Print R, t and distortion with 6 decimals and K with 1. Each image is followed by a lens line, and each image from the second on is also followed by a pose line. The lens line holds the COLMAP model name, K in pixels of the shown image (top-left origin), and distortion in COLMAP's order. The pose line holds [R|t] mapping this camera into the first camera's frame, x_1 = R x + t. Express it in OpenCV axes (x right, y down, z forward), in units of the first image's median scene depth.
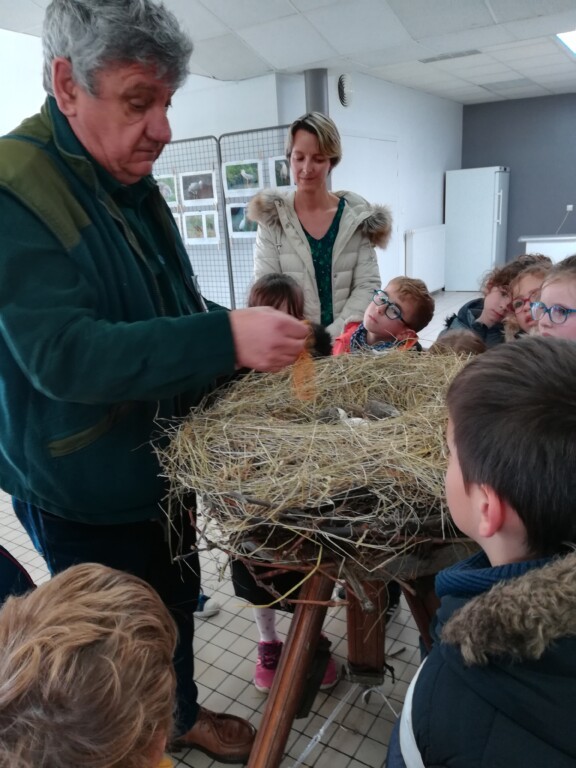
lens RADIAL K [[587.6, 0, 283.1], [0, 587.6, 384.1], [0, 0, 1]] dist [0.013581, -0.031469]
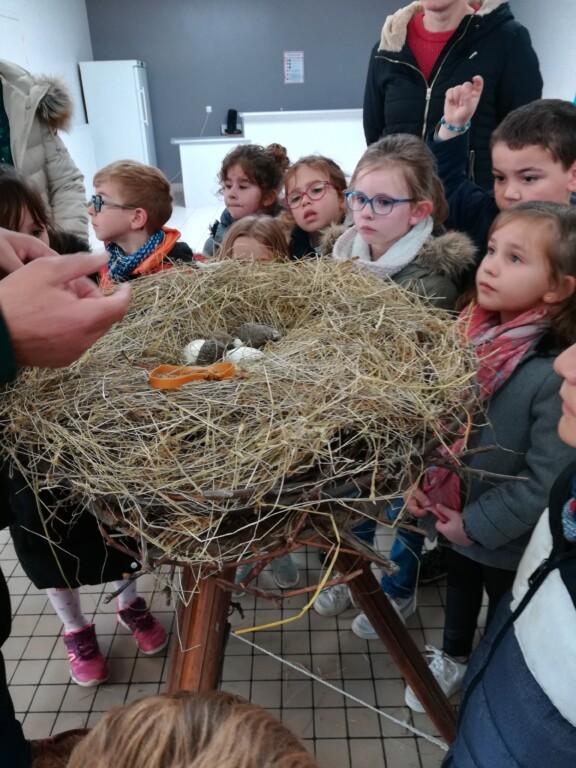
lens RADIAL K [[587.6, 0, 285.9], [0, 587.6, 385.1], [0, 0, 1]] dist [0.013581, -0.031469]
pose [[0.830230, -0.210966, 0.515957, -0.168175], [0.133710, 0.973962, 0.183083, -0.017361], [-0.541147, -0.083013, 0.836821, 0.206803]]
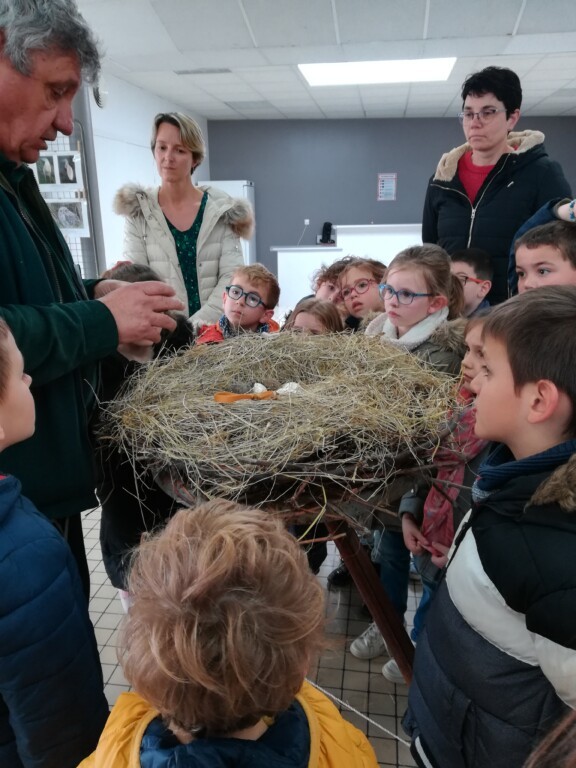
lens RADIAL K [[587.6, 0, 289.0], [0, 587.6, 385.8], [0, 0, 1]] dist [0.013581, -0.031469]
pose [[0.905360, -0.075726, 0.417838, -0.222213], [0.081601, 0.996658, 0.003816, 0.036517], [-0.416731, 0.030641, 0.908513, 0.003414]]
